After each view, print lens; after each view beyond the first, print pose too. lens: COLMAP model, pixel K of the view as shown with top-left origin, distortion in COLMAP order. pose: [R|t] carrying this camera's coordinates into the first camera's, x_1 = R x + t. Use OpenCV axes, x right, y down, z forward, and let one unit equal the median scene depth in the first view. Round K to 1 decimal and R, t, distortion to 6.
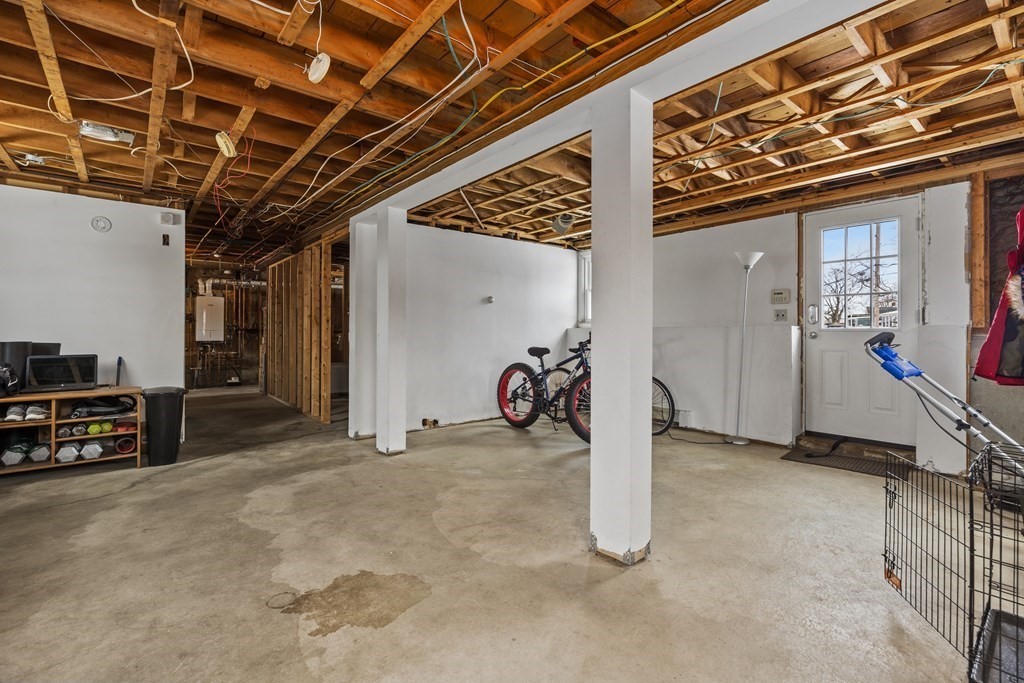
lens RADIAL K [[462.4, 0, 511.1], [0, 462.4, 334.1], [0, 0, 1]] dist [-0.010273, 0.004852]
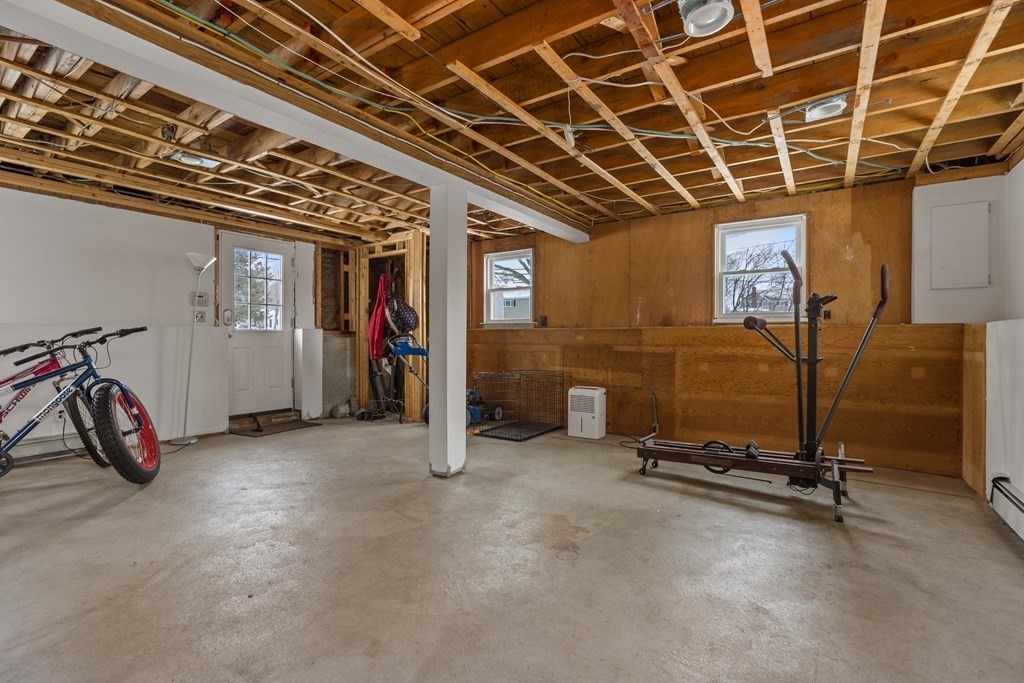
lens RADIAL K [[462.4, 0, 510.6], [0, 462.4, 340.0], [0, 0, 1]] dist [-0.010273, 0.004852]
pose [[-0.276709, -0.010030, 0.960902, -0.786113], [-0.000277, 0.999946, 0.010358, 0.003028], [-0.960954, 0.002600, -0.276697, 0.720629]]
